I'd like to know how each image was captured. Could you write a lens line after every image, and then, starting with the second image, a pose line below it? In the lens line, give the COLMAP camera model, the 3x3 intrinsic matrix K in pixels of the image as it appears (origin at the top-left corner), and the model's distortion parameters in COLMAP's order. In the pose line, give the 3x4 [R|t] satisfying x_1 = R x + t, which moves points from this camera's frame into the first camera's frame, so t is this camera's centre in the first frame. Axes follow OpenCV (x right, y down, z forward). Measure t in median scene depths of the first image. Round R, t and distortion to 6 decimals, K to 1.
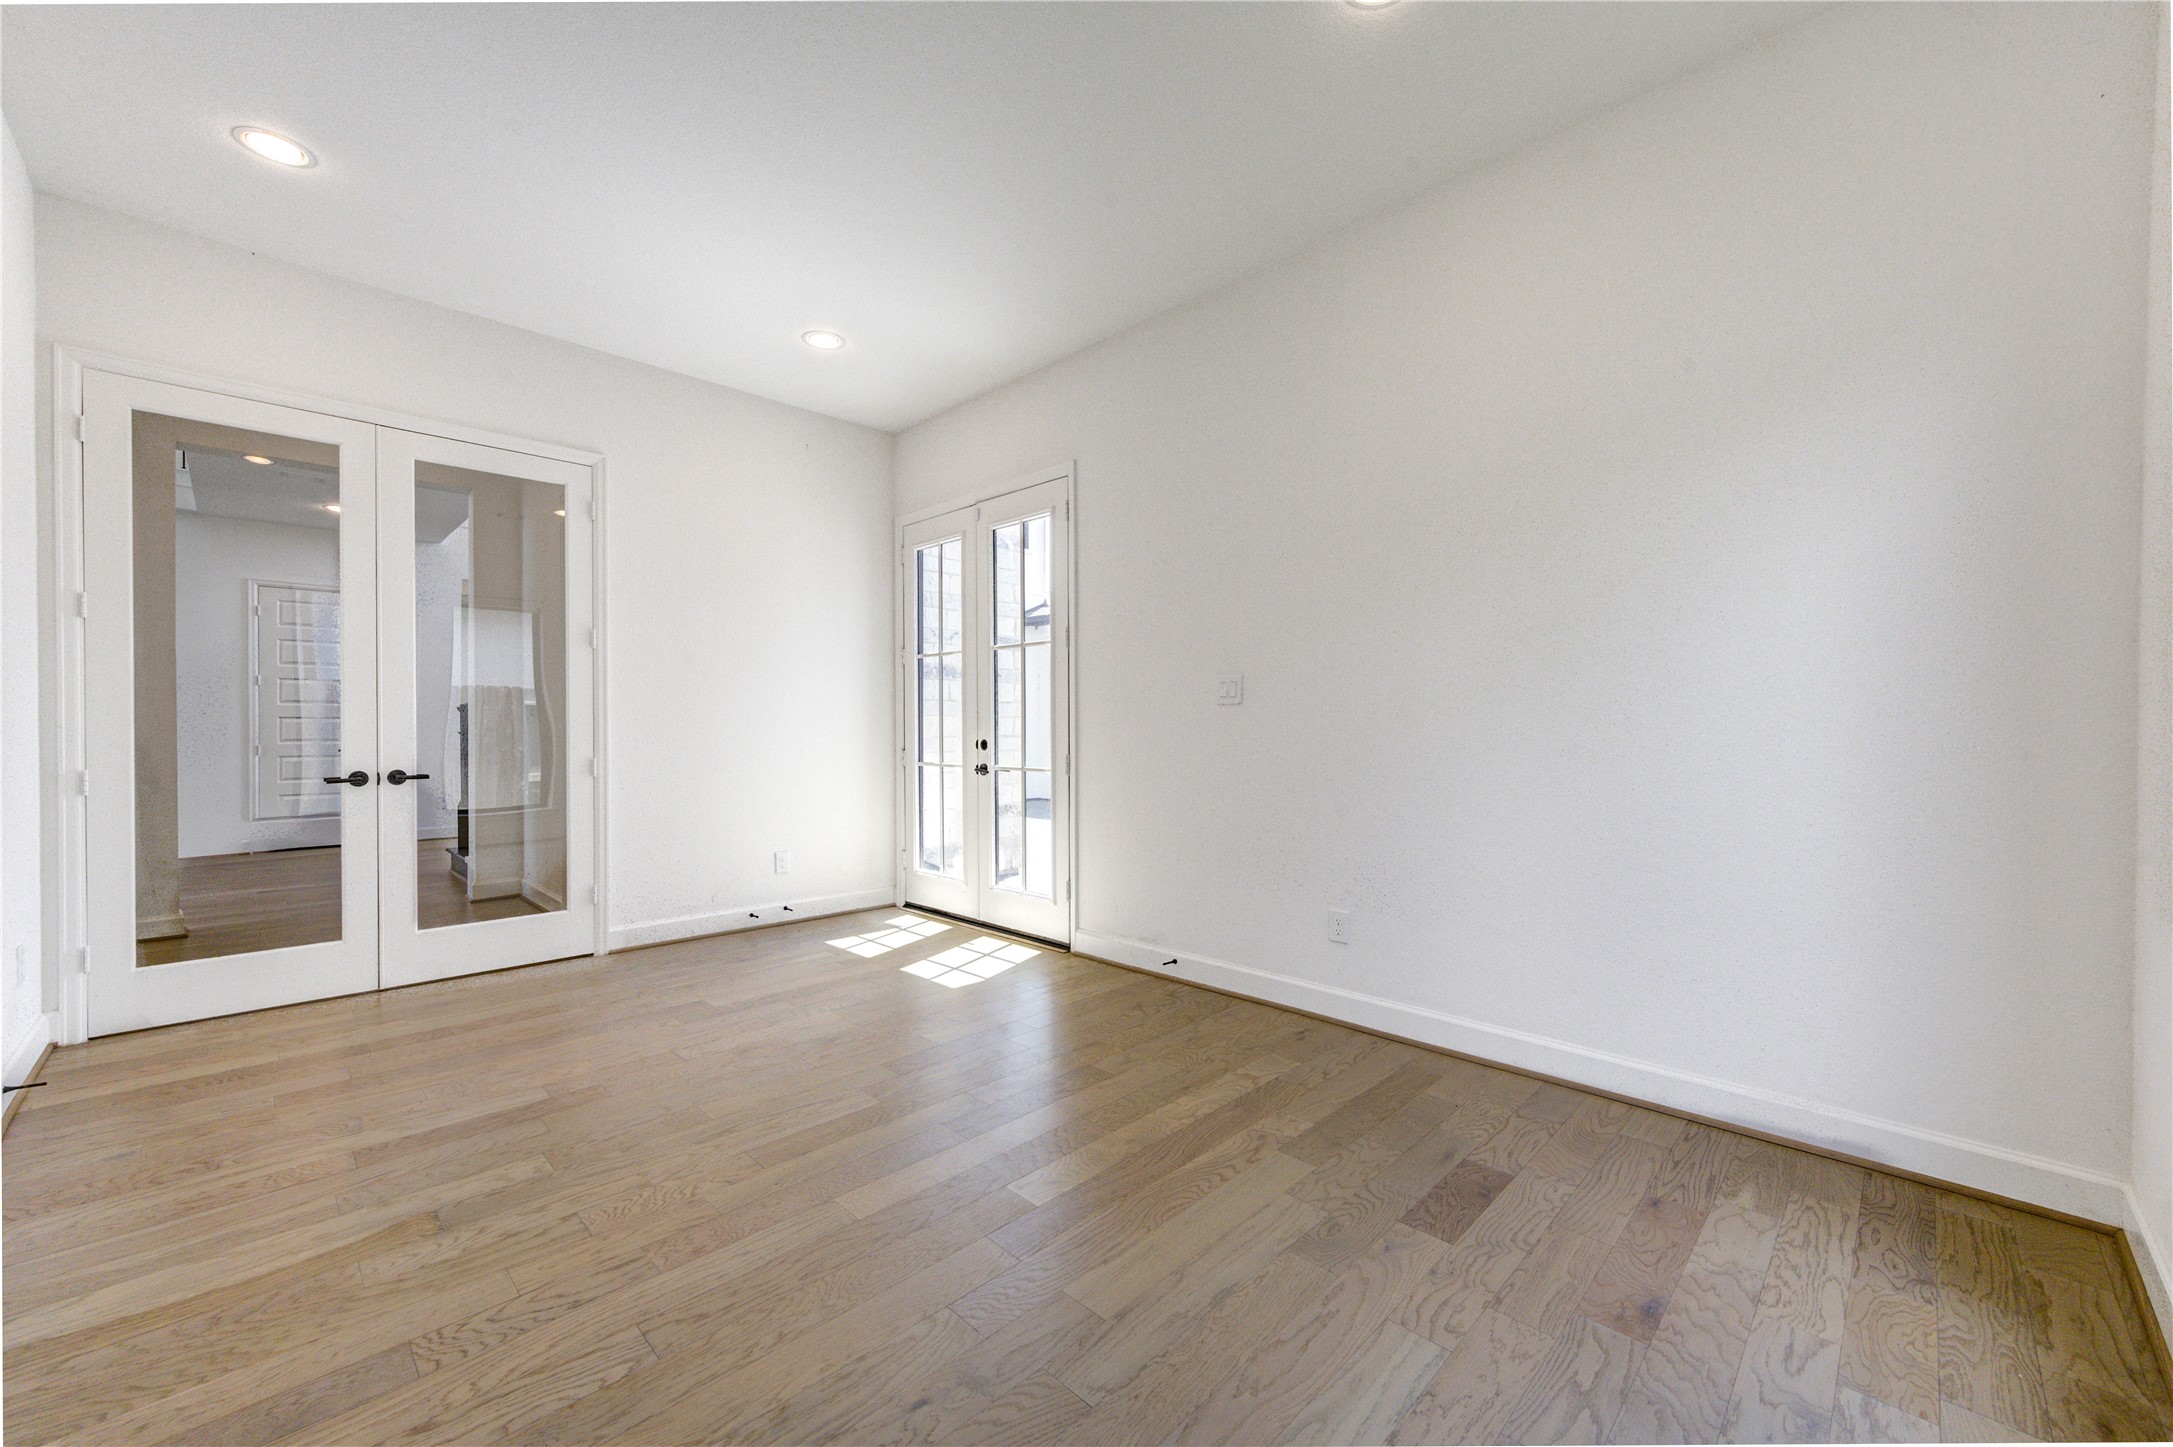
lens RADIAL K [[852.2, 0, 1096.9], [0, 852.2, 734.4], [0, 0, 1]] dist [0.002159, -0.000053]
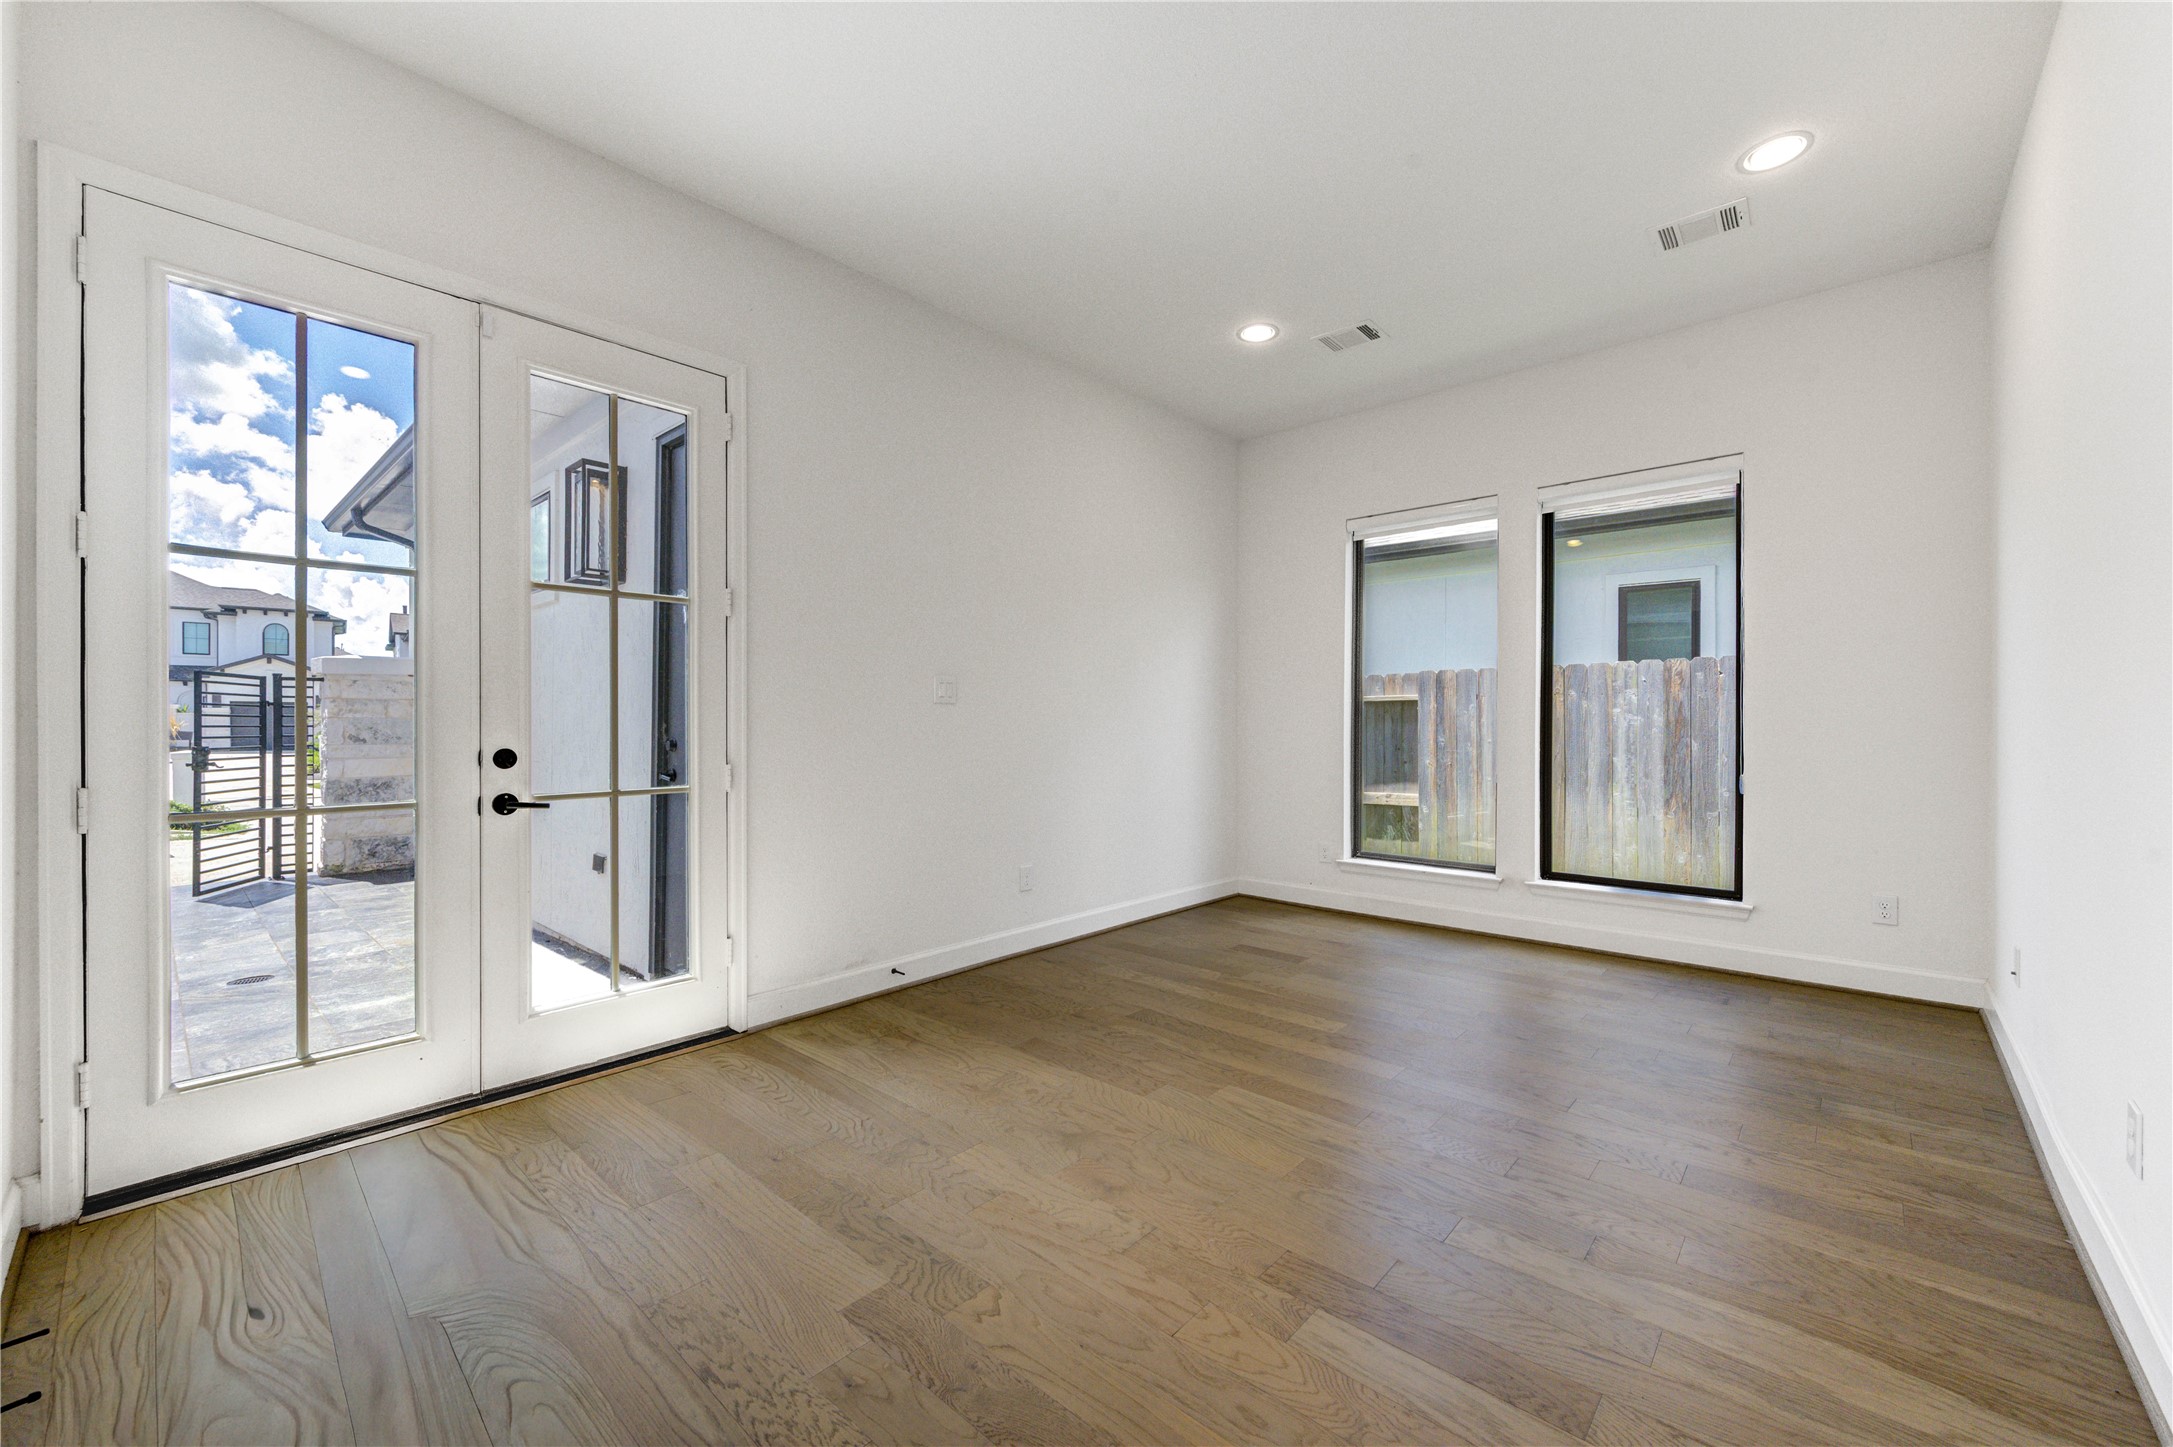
lens RADIAL K [[852.2, 0, 1102.2], [0, 852.2, 721.4], [0, 0, 1]] dist [0.002159, -0.000053]
pose [[-0.048696, 0.001120, 0.998813, -1.091782], [0.011012, 0.999939, -0.000584, -0.010637], [-0.998753, 0.010970, -0.048705, 1.022219]]
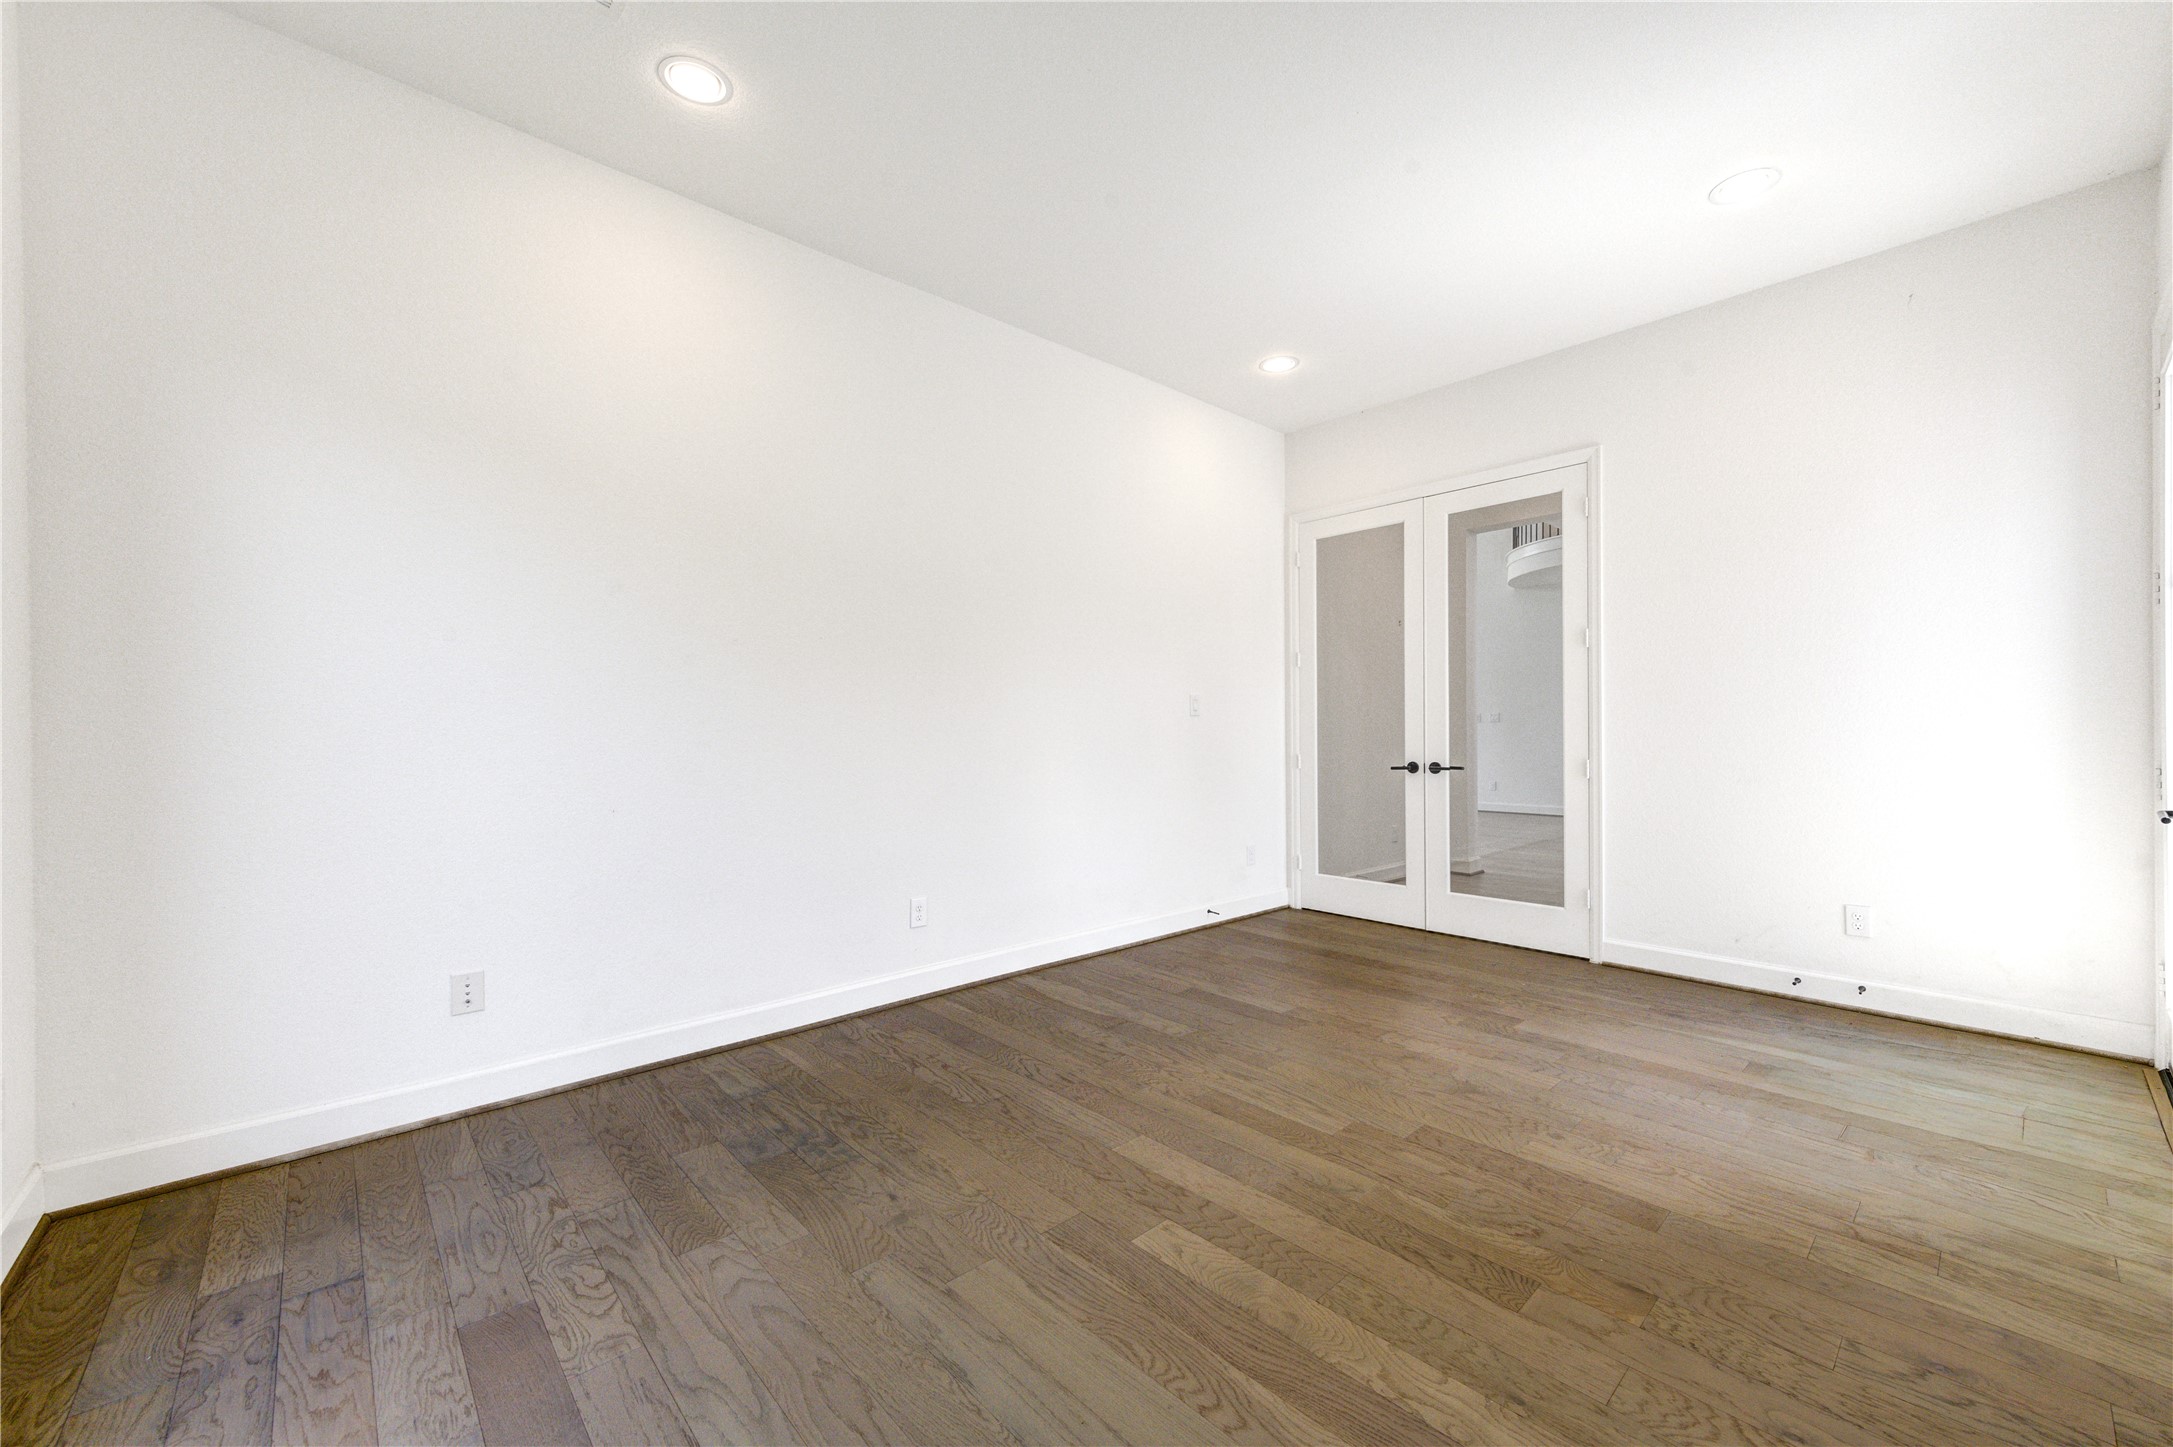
lens RADIAL K [[852.2, 0, 1087.5], [0, 852.2, 724.7], [0, 0, 1]] dist [0.002159, -0.000053]
pose [[-0.059445, -0.006468, -0.998211, 0.583400], [-0.004474, 0.999971, -0.006213, -0.004440], [0.998222, 0.004096, -0.059472, 0.673353]]
